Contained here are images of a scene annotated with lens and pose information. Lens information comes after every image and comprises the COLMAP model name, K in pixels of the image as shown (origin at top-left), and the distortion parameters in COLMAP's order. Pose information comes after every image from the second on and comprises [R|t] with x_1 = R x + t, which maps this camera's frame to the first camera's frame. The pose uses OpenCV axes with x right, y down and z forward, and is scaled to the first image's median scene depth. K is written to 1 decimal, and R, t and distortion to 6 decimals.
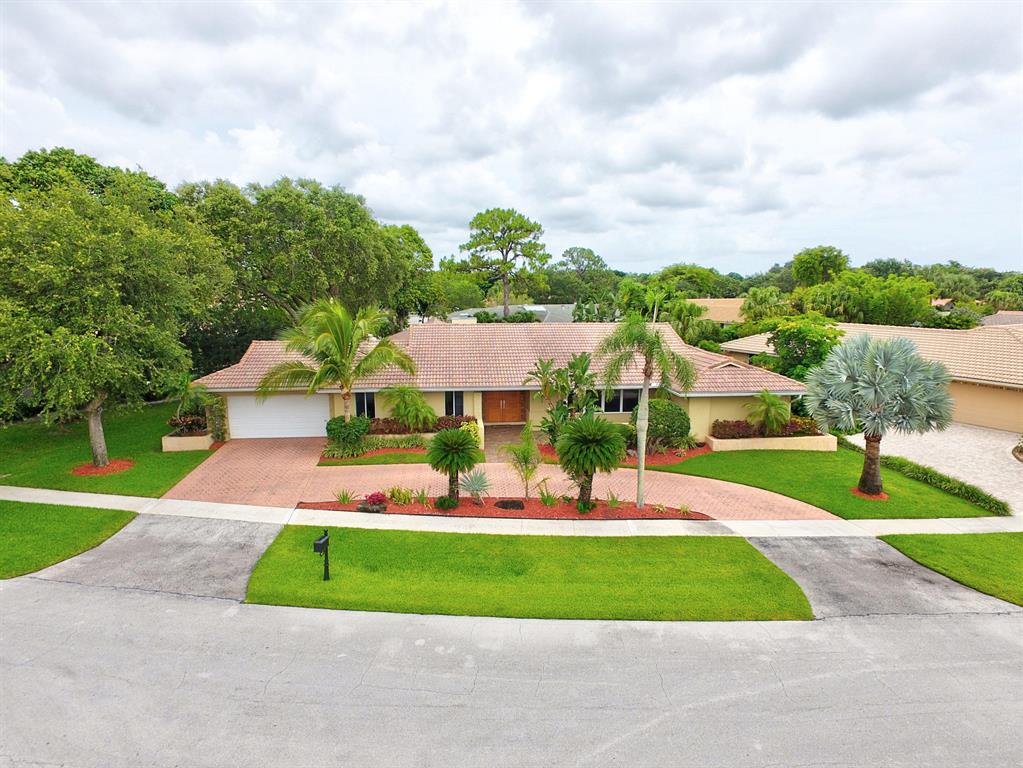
lens RADIAL K [[600.1, 0, 508.3], [0, 600.1, 384.0], [0, 0, 1]] dist [0.004803, 0.005572]
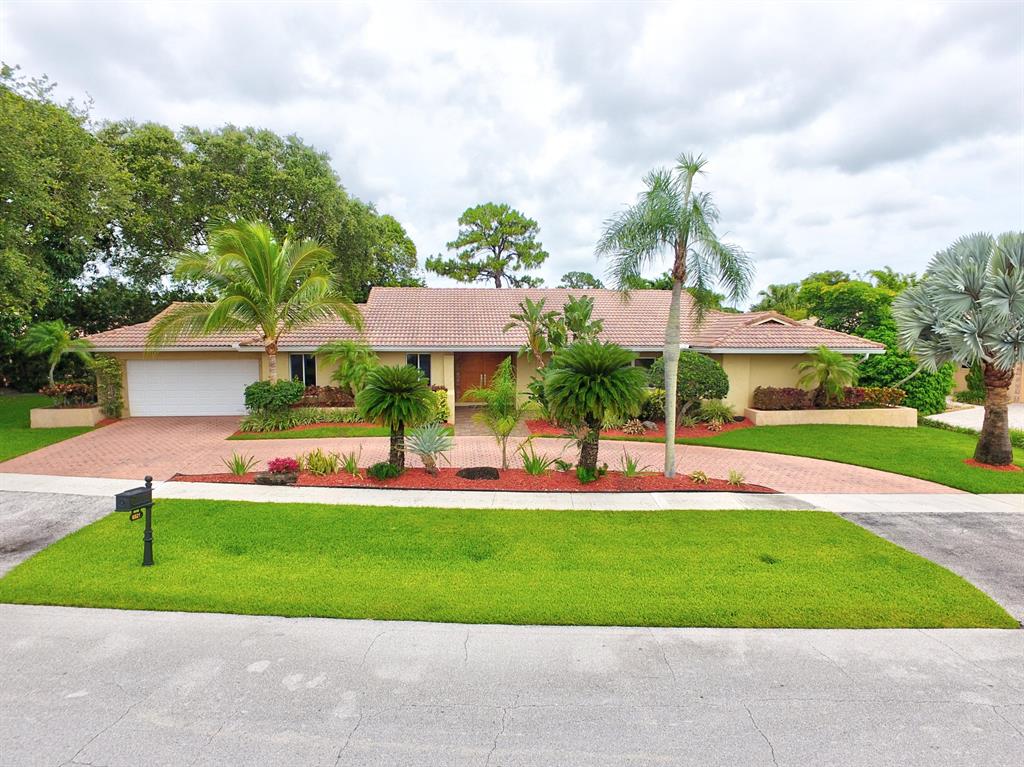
lens RADIAL K [[600.7, 0, 510.7], [0, 600.7, 385.7], [0, 0, 1]] dist [0.004803, 0.005572]
pose [[0.999995, 0.000426, 0.002981, 0.030638], [-0.000215, 0.997509, -0.070534, 0.123718], [-0.003004, 0.070533, 0.997505, 0.258345]]
